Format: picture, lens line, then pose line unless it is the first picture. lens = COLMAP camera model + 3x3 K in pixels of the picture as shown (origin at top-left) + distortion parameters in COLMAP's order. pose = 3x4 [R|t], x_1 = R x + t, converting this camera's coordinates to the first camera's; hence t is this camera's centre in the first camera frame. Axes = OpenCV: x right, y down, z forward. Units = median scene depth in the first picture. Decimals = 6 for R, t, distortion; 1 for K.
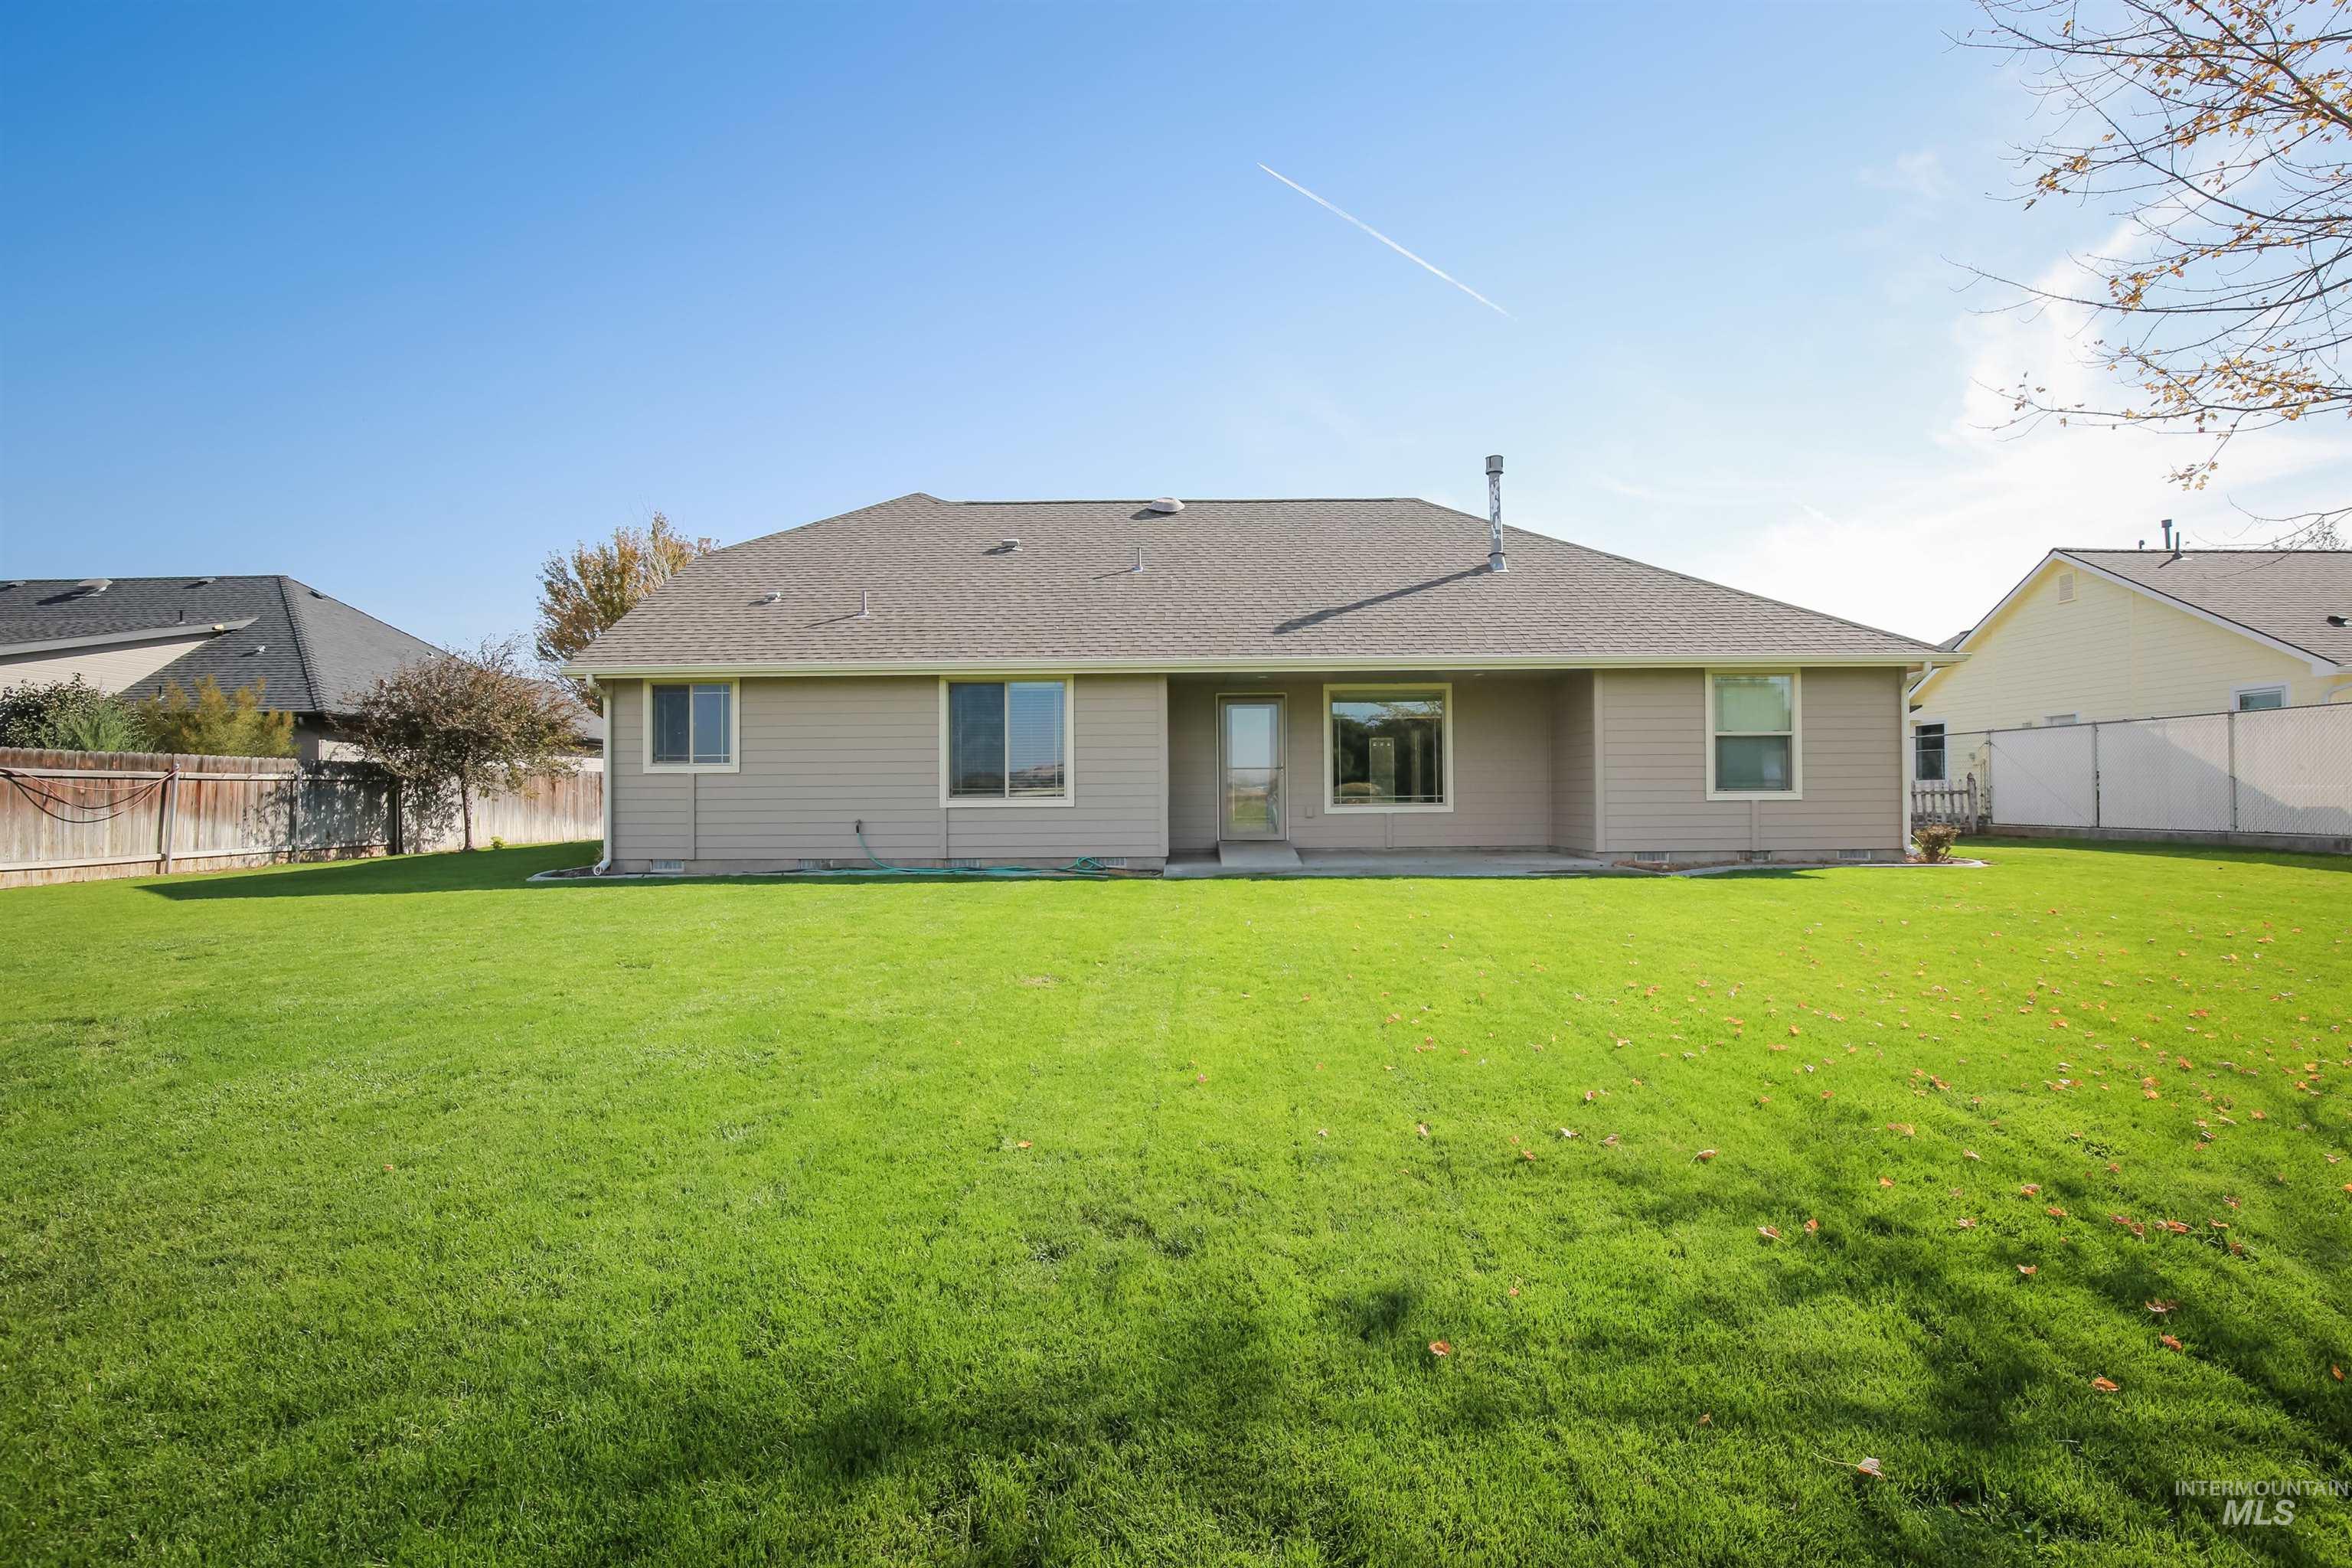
lens RADIAL K [[1099.0, 0, 1176.0], [0, 1099.0, 784.0], [0, 0, 1]] dist [-0.032798, 0.000456]
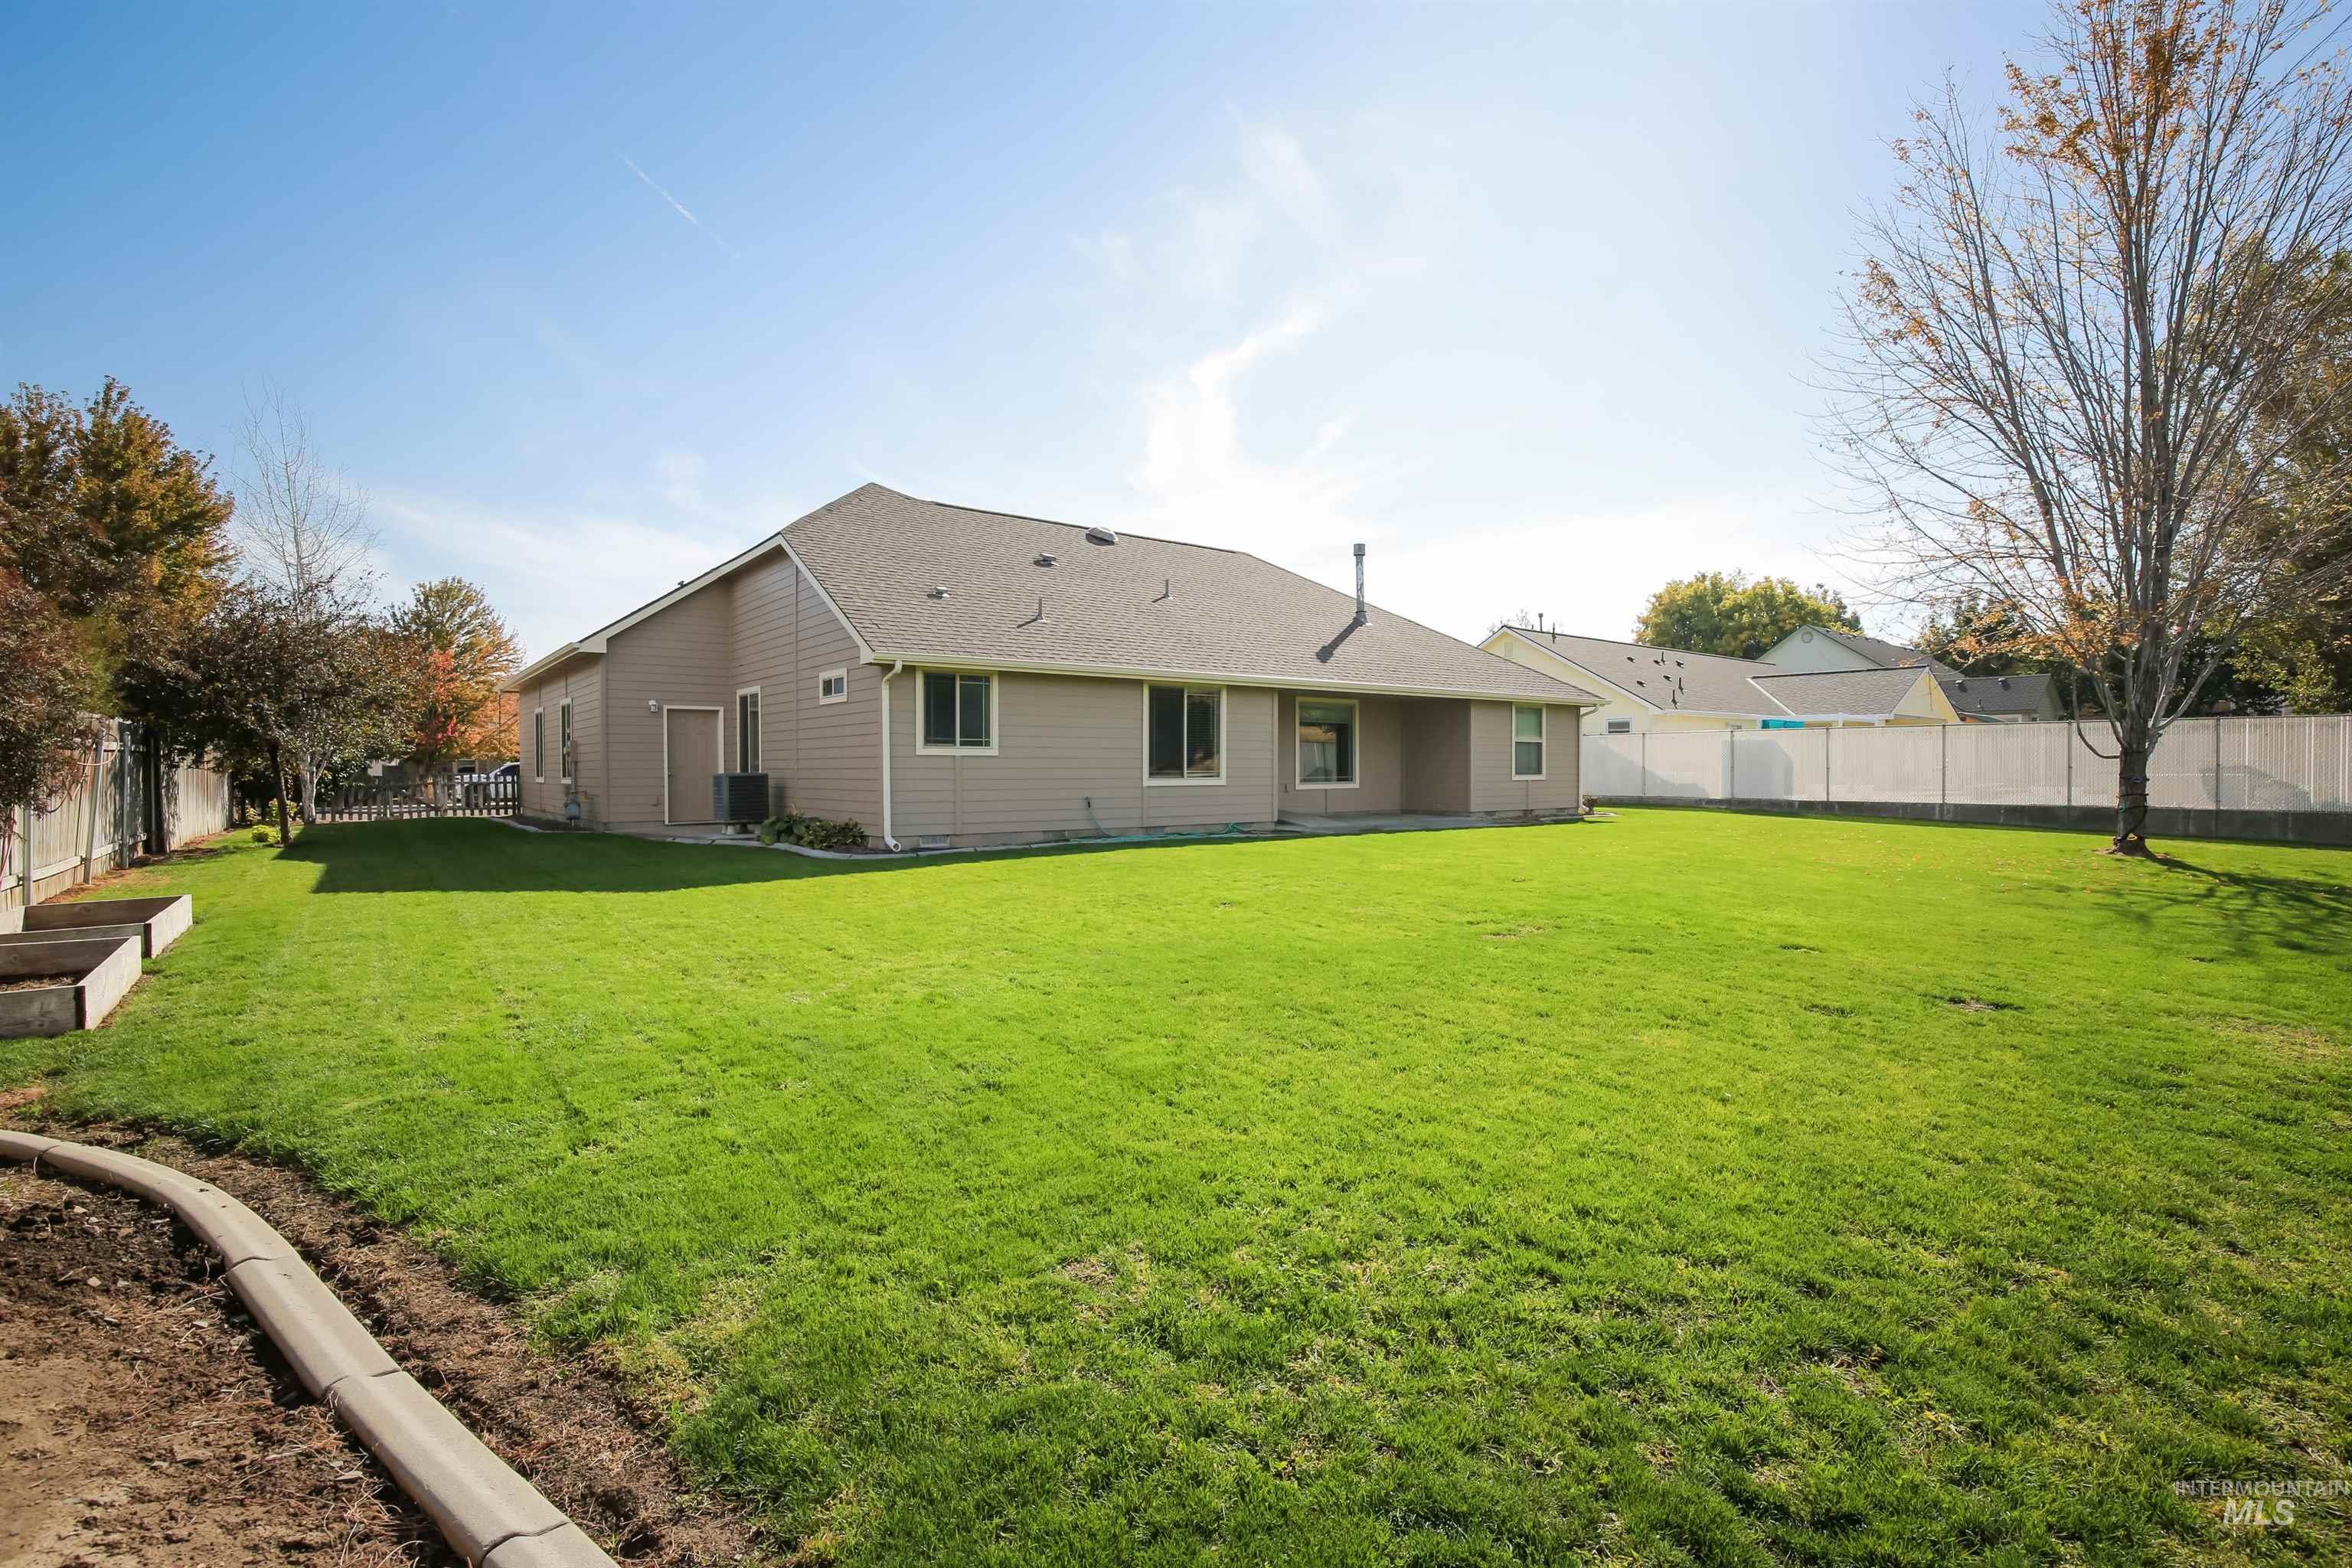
lens RADIAL K [[1063.6, 0, 1176.0], [0, 1063.6, 784.0], [0, 0, 1]] dist [-0.001239, 0.000009]
pose [[0.785013, -0.001451, 0.619478, -0.932423], [-0.016171, 0.999608, 0.022833, -0.009065], [-0.619268, -0.027942, 0.784682, 0.028756]]
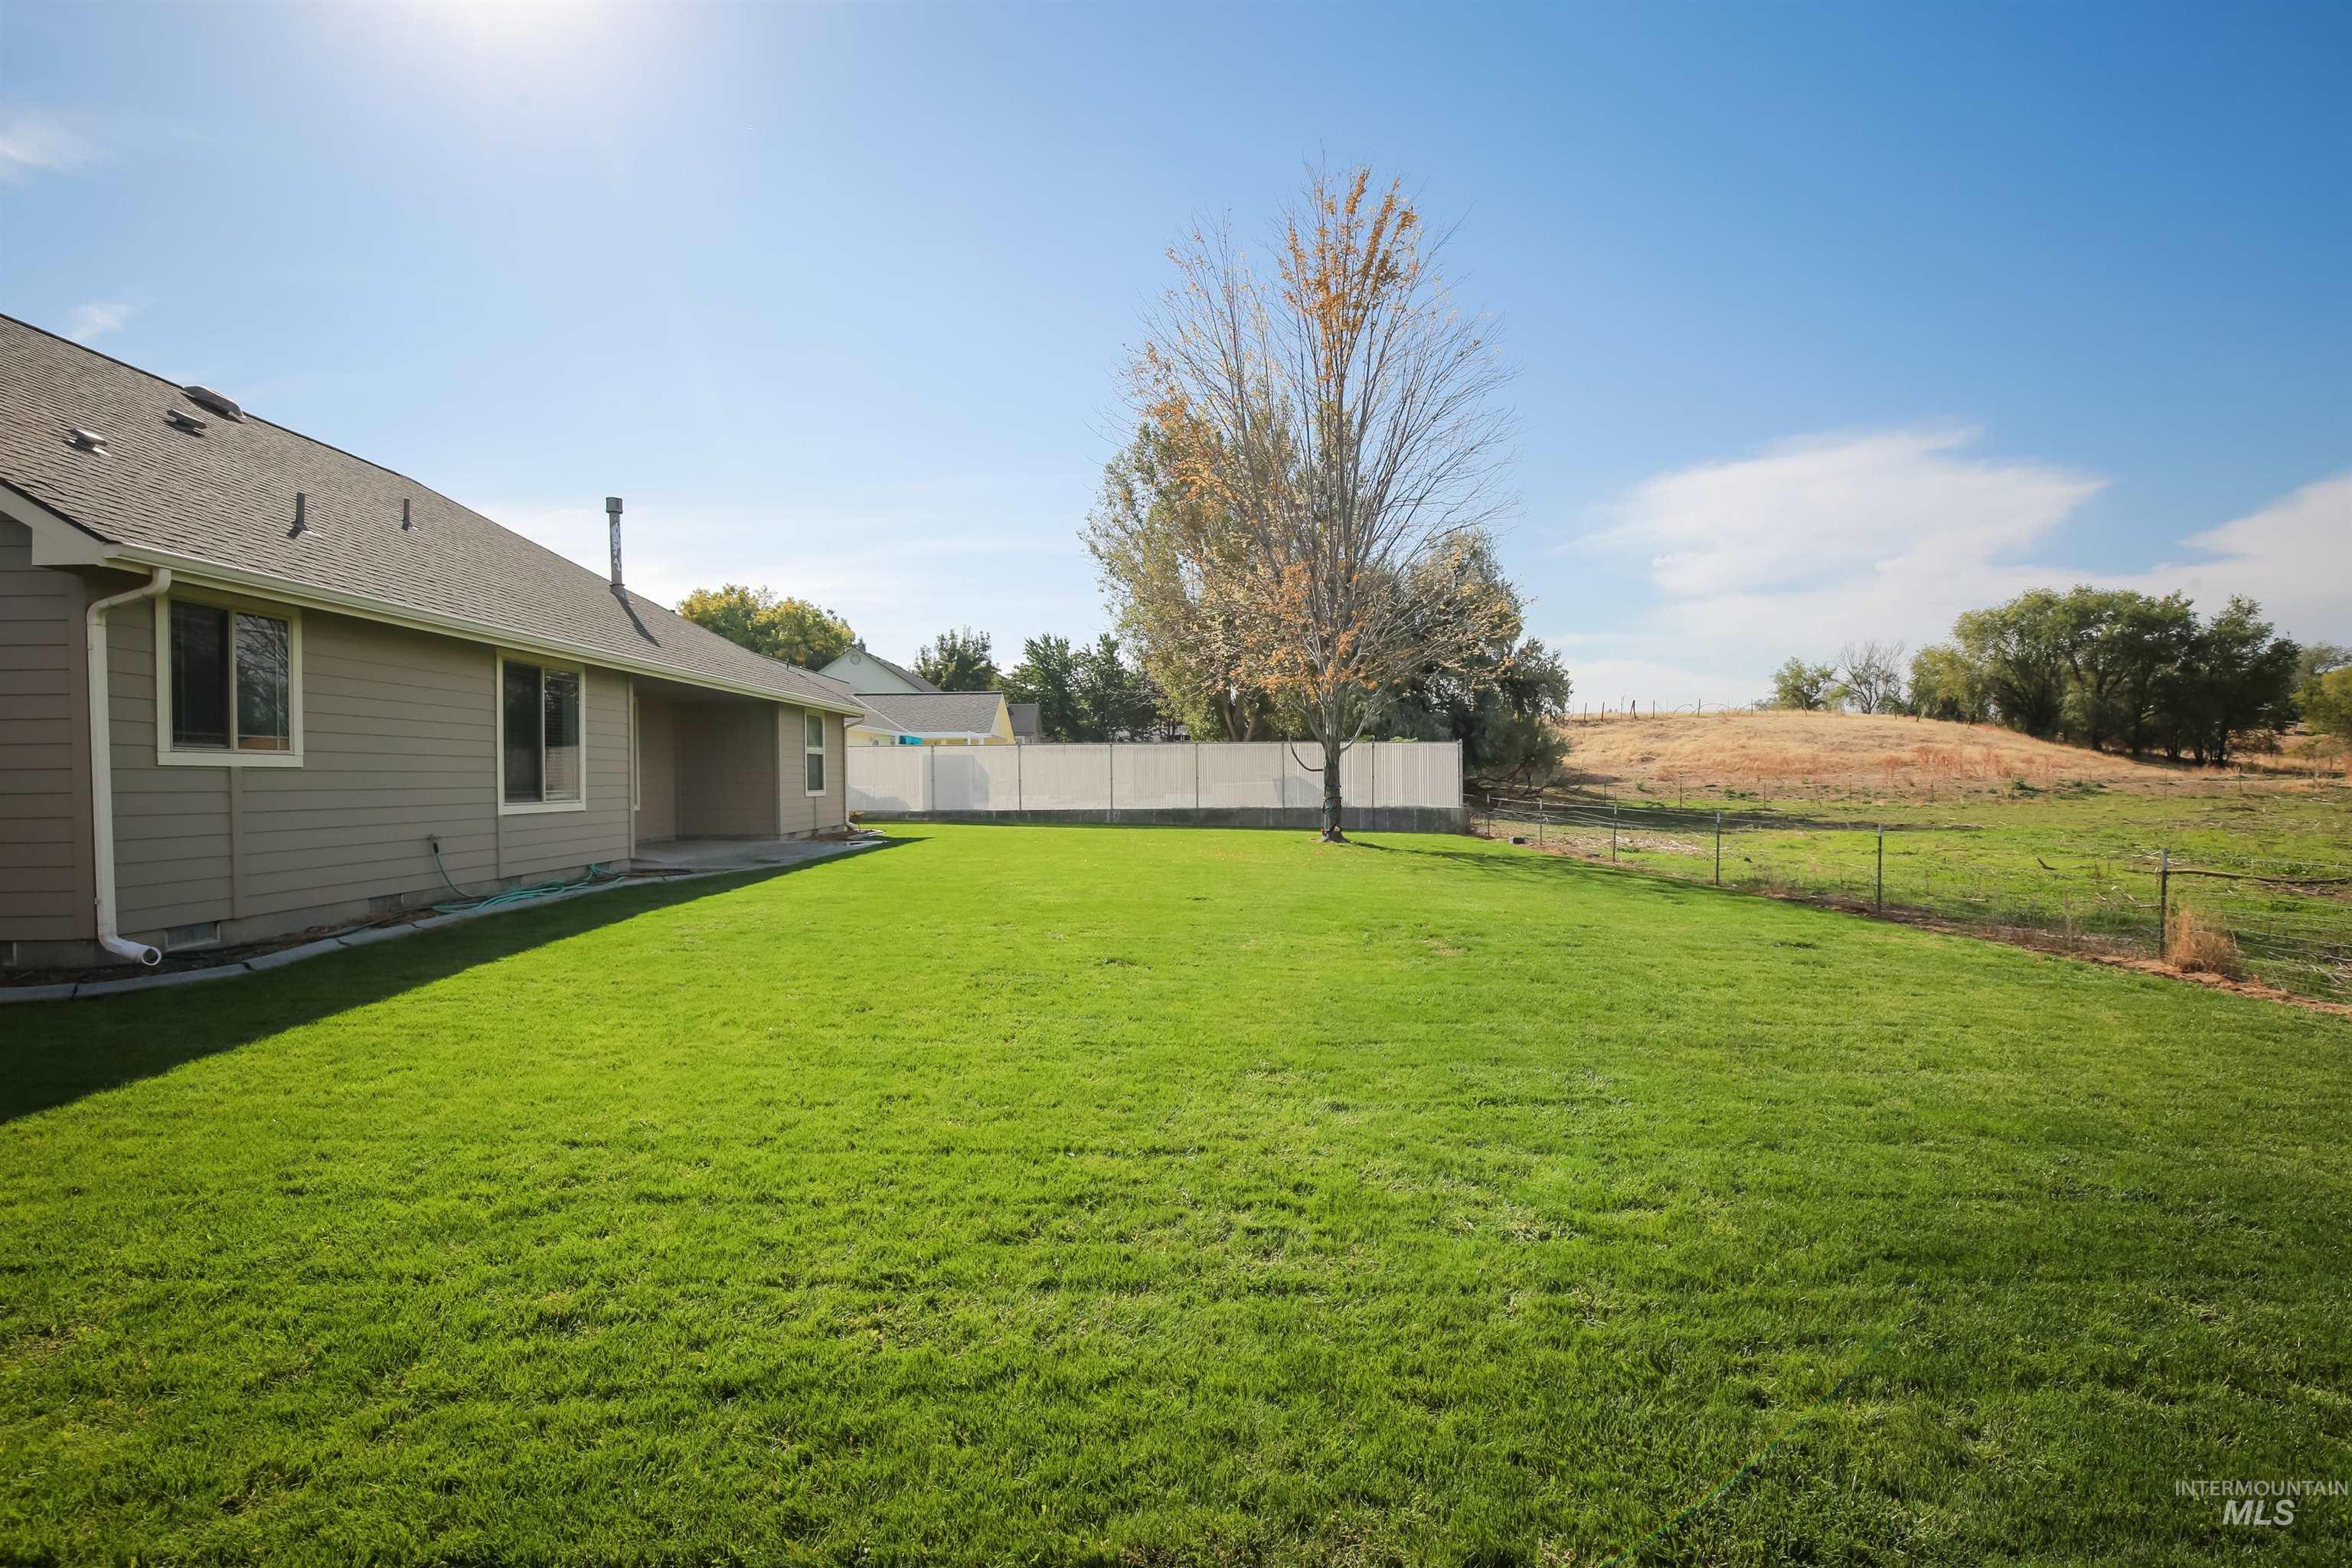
lens RADIAL K [[1099.0, 0, 1176.0], [0, 1099.0, 784.0], [0, 0, 1]] dist [-0.032798, 0.000456]
pose [[-0.019388, 0.003232, 0.999807, -1.006451], [-0.006112, 0.999976, -0.003351, -0.001307], [-0.999793, -0.006176, -0.019367, 0.524977]]
